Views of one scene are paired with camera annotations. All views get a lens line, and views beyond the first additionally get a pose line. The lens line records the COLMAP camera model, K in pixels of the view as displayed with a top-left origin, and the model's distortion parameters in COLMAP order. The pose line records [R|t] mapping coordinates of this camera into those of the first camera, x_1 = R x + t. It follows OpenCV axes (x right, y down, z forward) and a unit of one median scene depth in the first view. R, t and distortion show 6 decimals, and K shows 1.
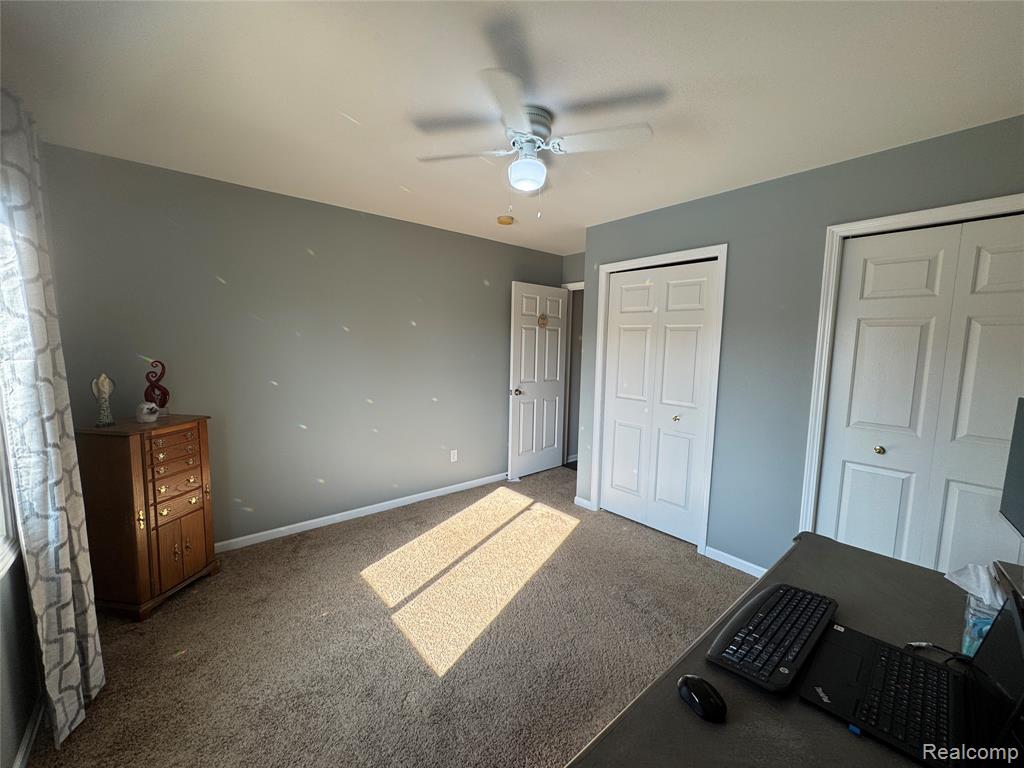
lens RADIAL K [[408.7, 0, 516.1], [0, 408.7, 387.1], [0, 0, 1]] dist [-0.000122, 0.000073]
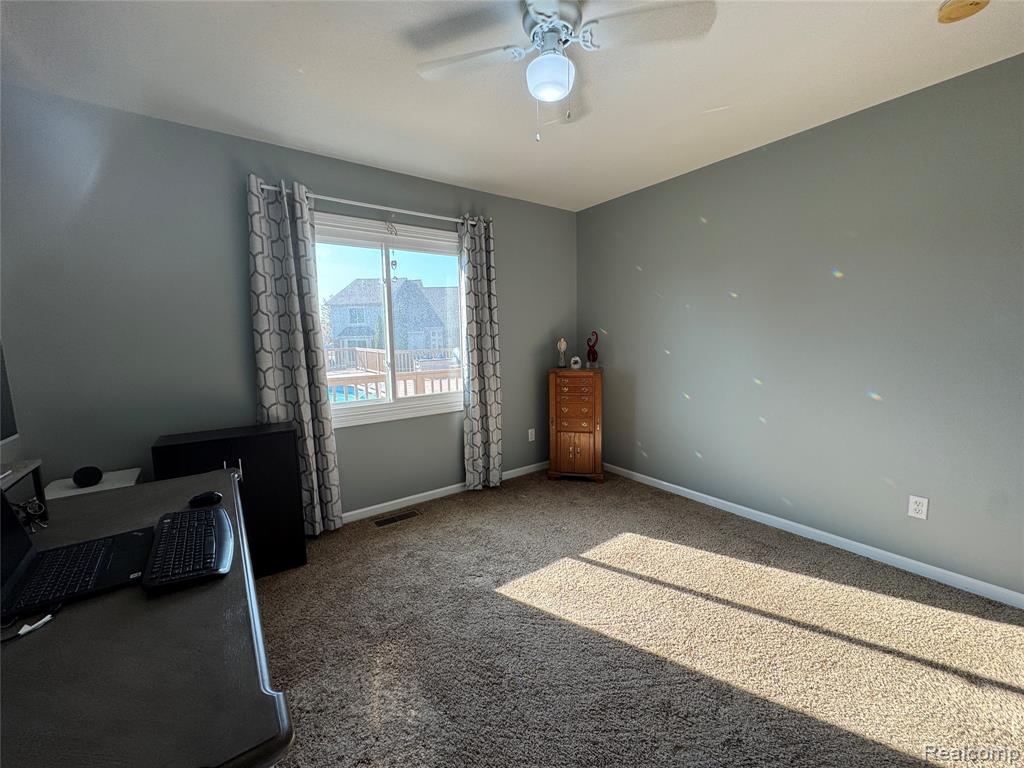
lens RADIAL K [[411.5, 0, 512.0], [0, 411.5, 384.0], [0, 0, 1]] dist [0.000025, 0.000260]
pose [[-0.073053, 0.106730, -0.991601, 0.548054], [-0.088728, 0.989619, 0.113053, -0.012637], [0.993373, 0.096242, -0.062824, 0.629449]]
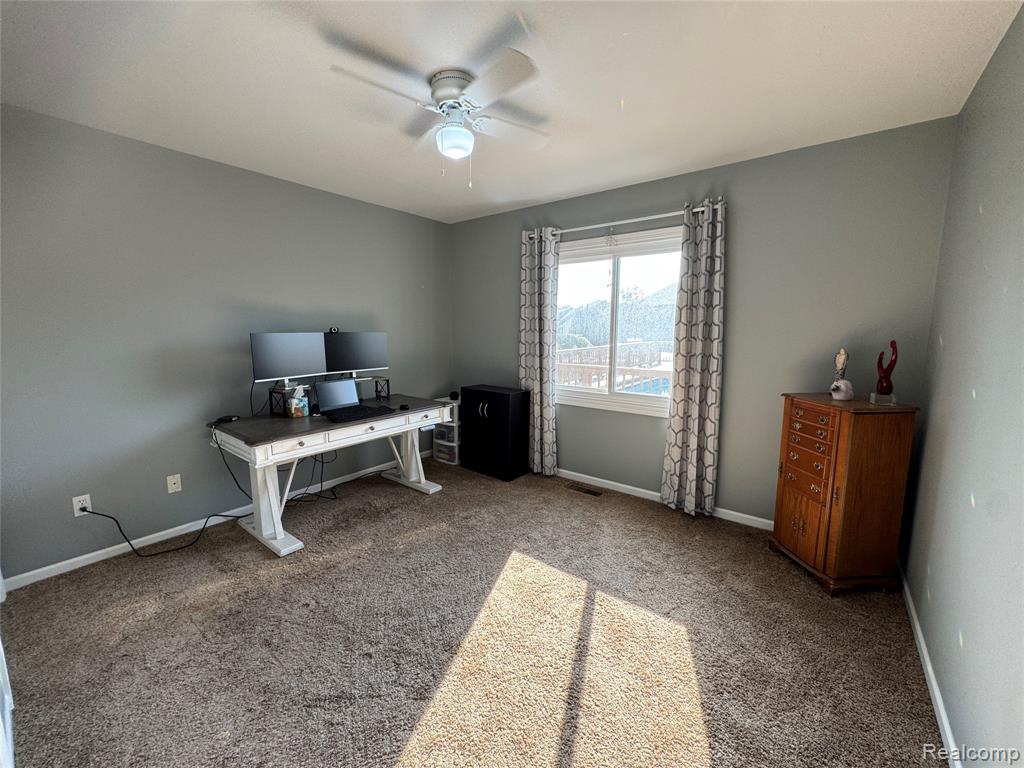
lens RADIAL K [[411.5, 0, 512.0], [0, 411.5, 384.0], [0, 0, 1]] dist [0.000025, 0.000260]
pose [[-0.979050, 0.007822, -0.203469, 0.064802], [-0.041032, 0.971183, 0.234775, -0.114226], [0.199442, 0.238205, -0.950516, 1.311526]]
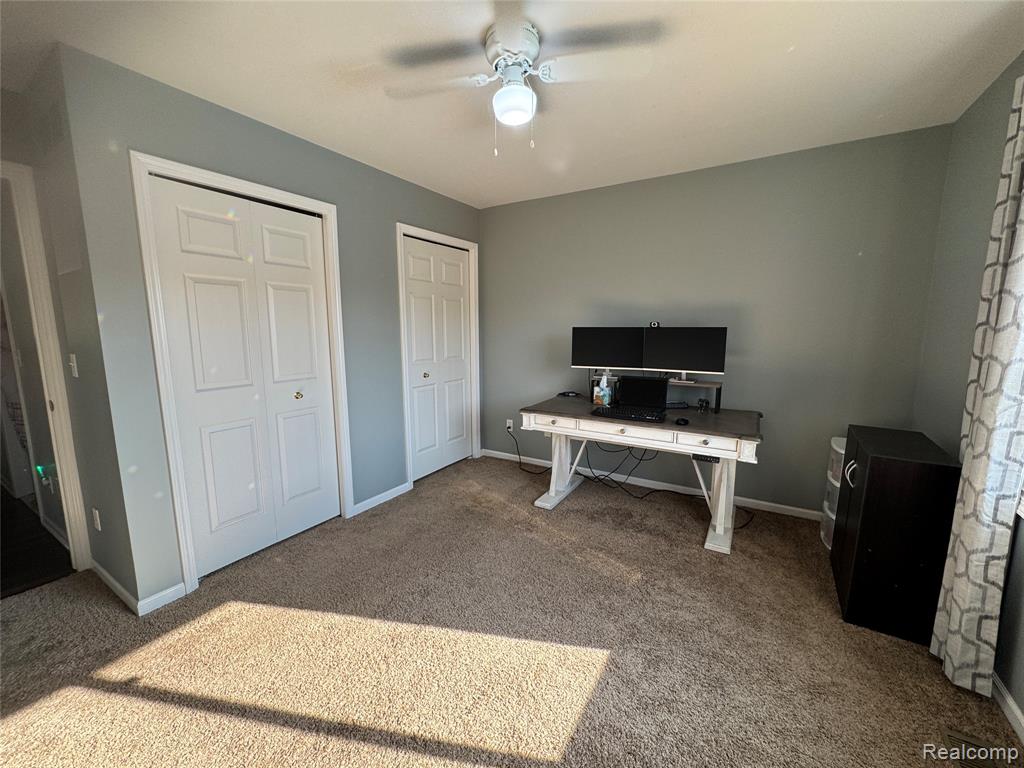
lens RADIAL K [[406.9, 0, 509.7], [0, 406.9, 385.3], [0, 0, 1]] dist [0.000339, 0.000038]
pose [[-0.308819, -0.157973, 0.937910, -0.537159], [0.096771, 0.975774, 0.196214, -0.066927], [-0.946185, 0.151357, -0.286050, 0.825188]]
